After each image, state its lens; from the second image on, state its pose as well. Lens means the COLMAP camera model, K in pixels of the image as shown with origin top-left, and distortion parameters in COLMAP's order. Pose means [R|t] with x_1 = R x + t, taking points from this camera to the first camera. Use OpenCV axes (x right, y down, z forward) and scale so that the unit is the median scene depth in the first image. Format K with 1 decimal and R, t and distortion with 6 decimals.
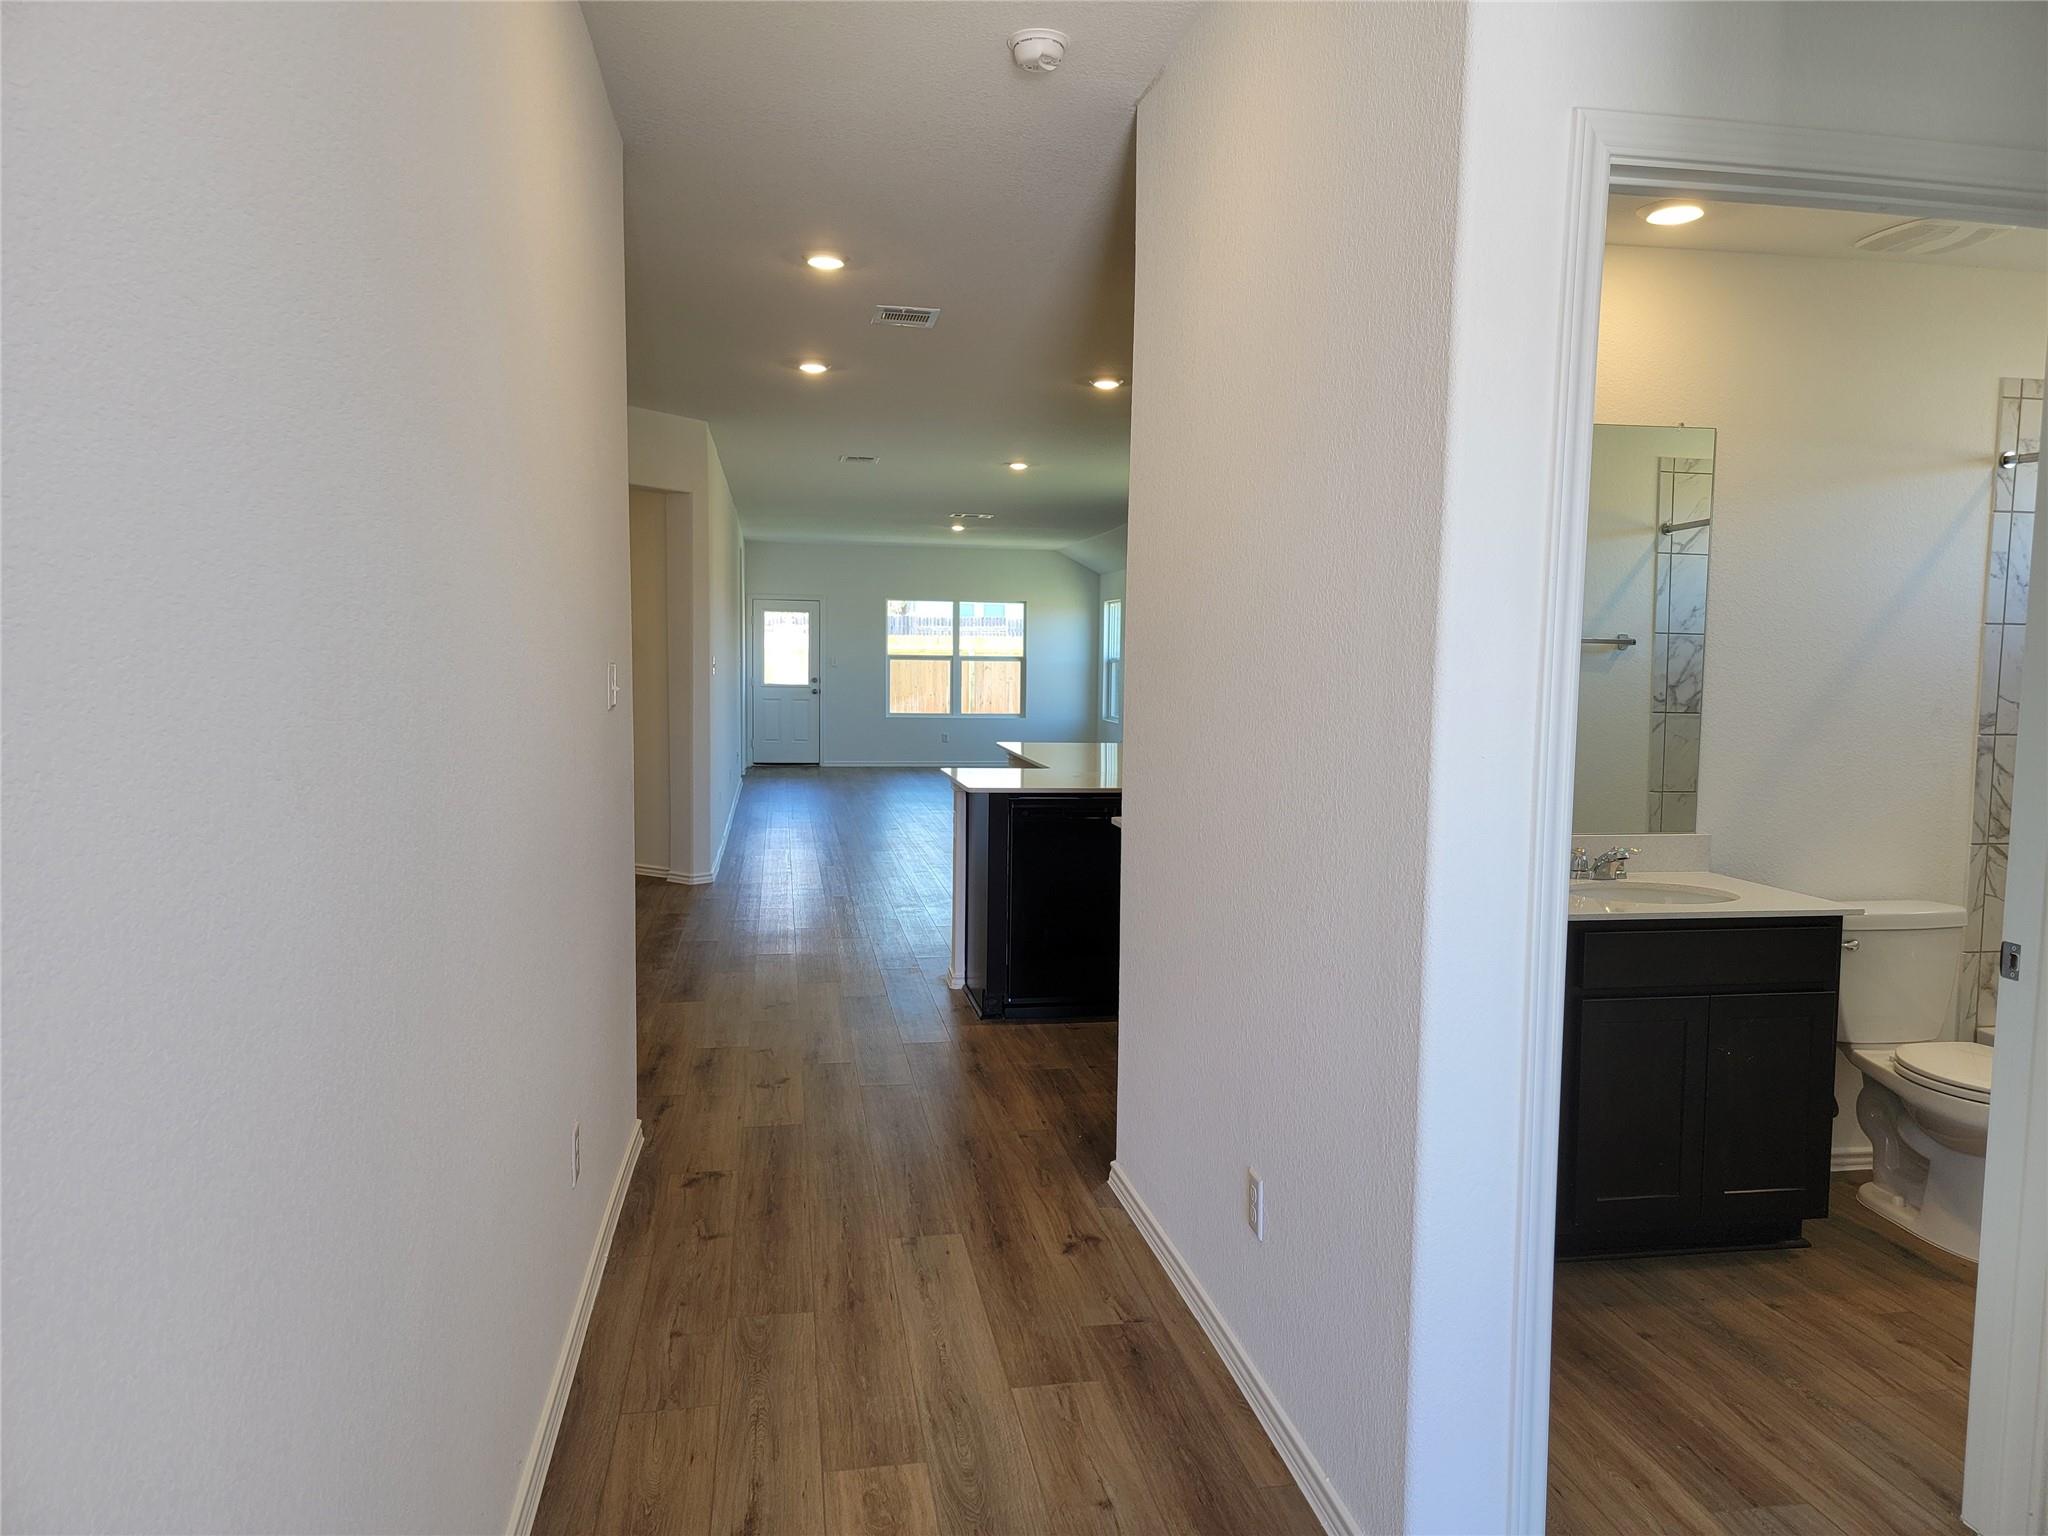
lens RADIAL K [[1413.5, 0, 1040.6], [0, 1413.5, 777.1], [0, 0, 1]] dist [0.061417, -0.050817]
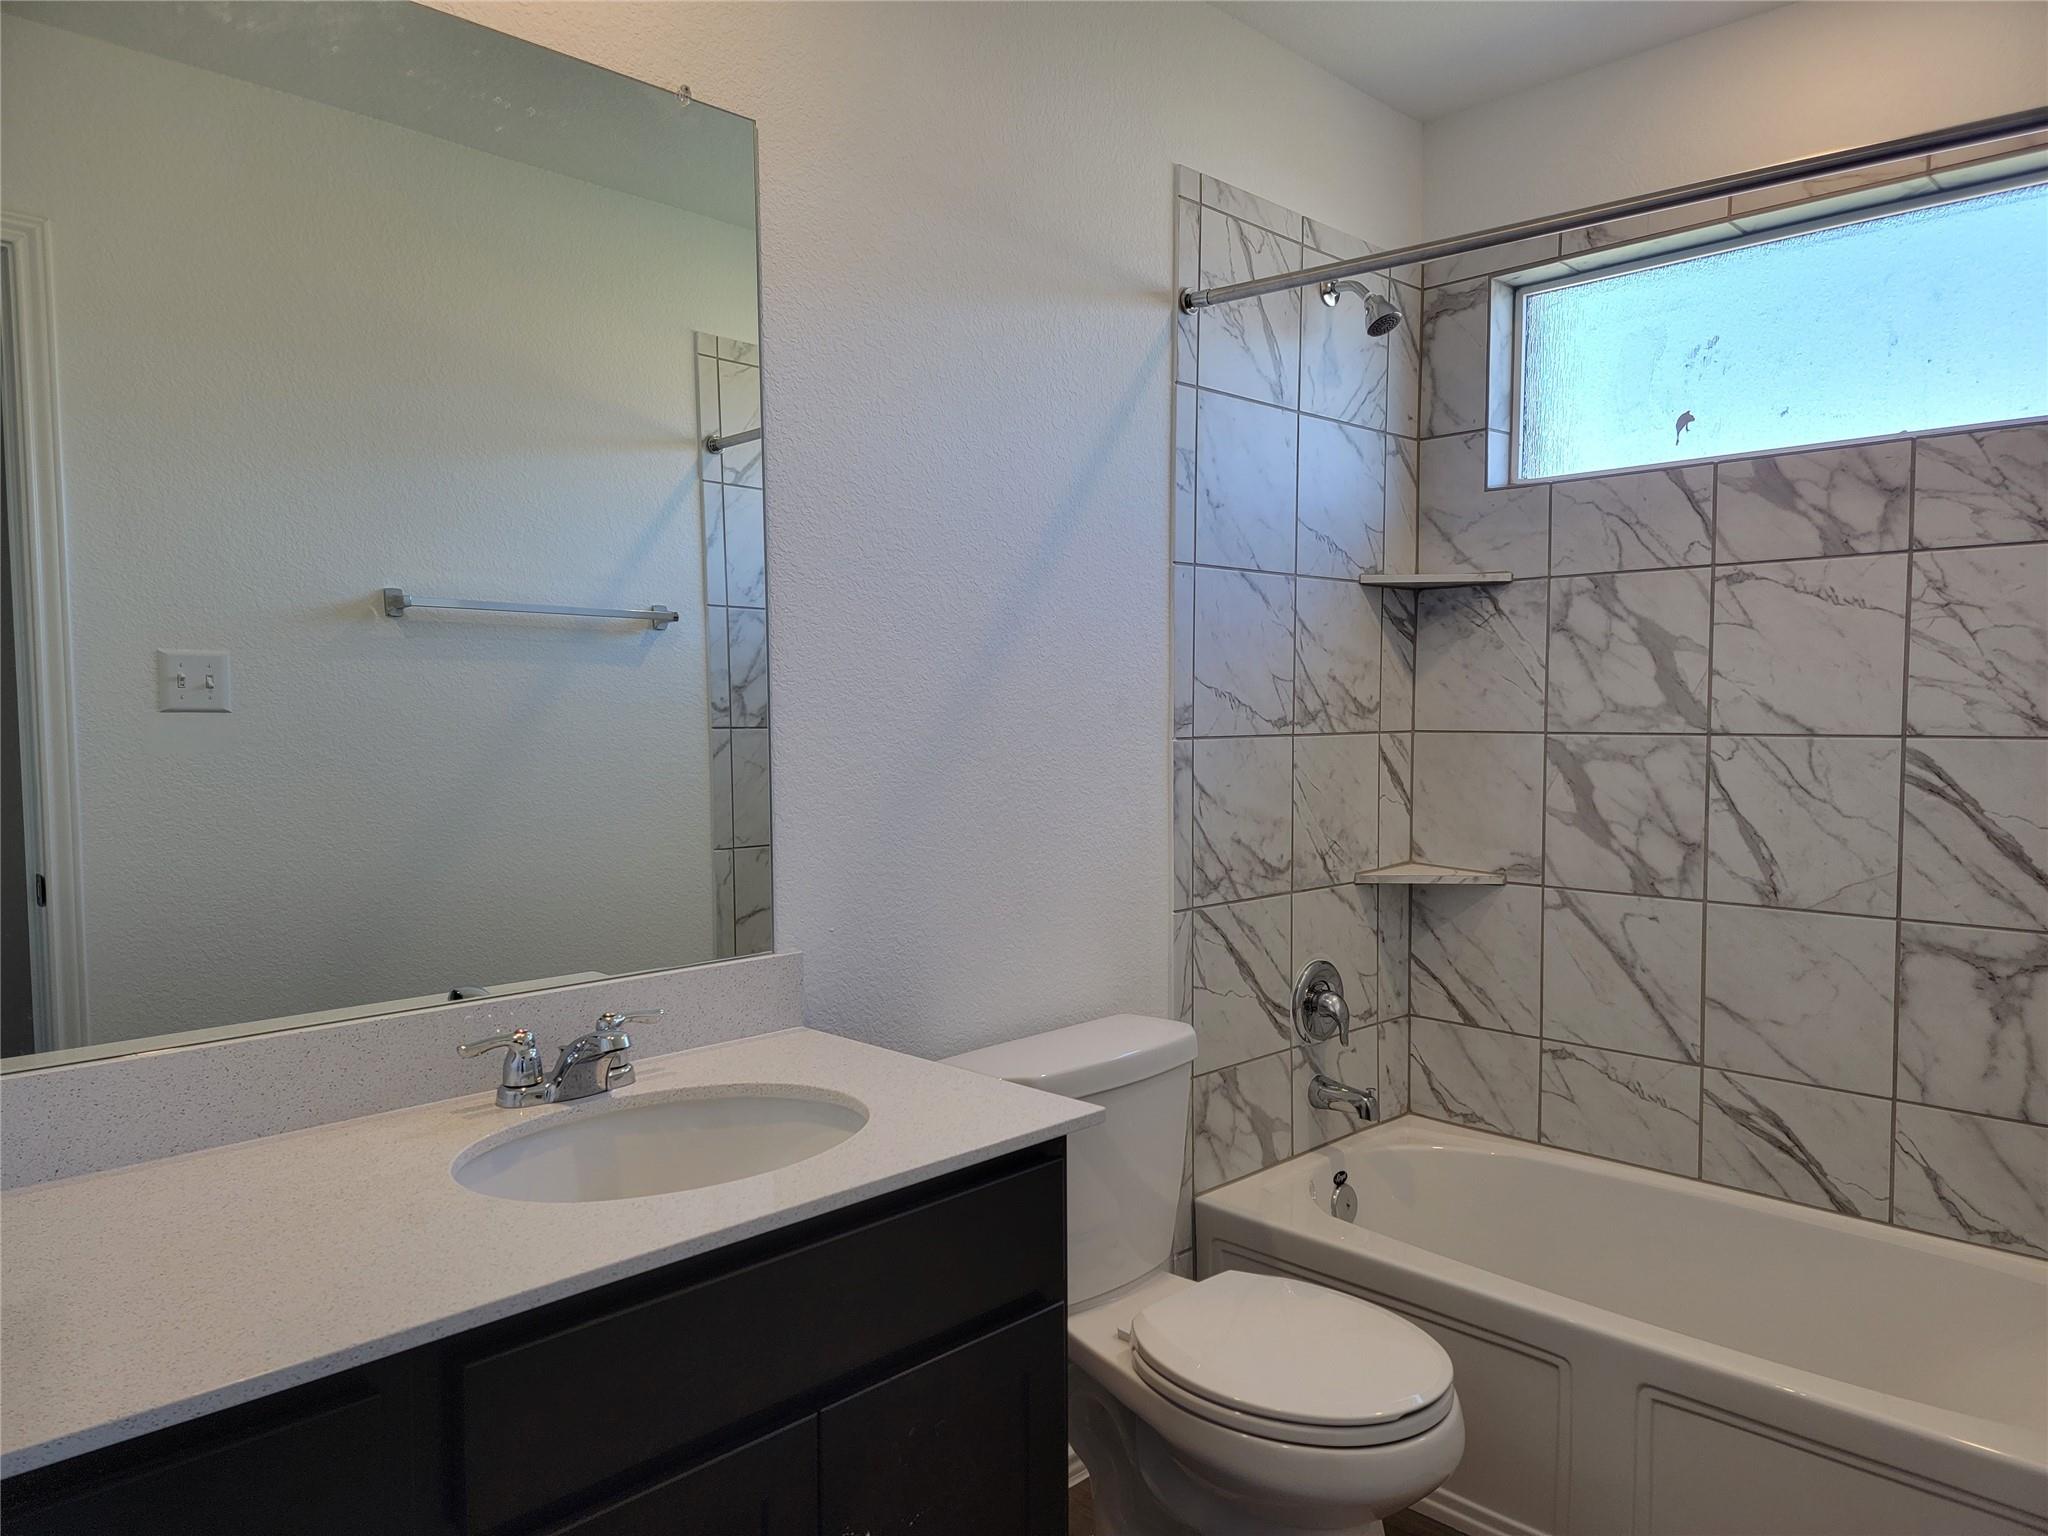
lens RADIAL K [[1444.8, 0, 1024.0], [0, 1444.8, 768.0], [0, 0, 1]] dist [0.036248, -0.057026]
pose [[0.830592, -0.044356, 0.555112, 0.192914], [0.063557, 0.997860, -0.015364, -0.008830], [-0.553243, 0.048043, 0.831633, 0.401431]]
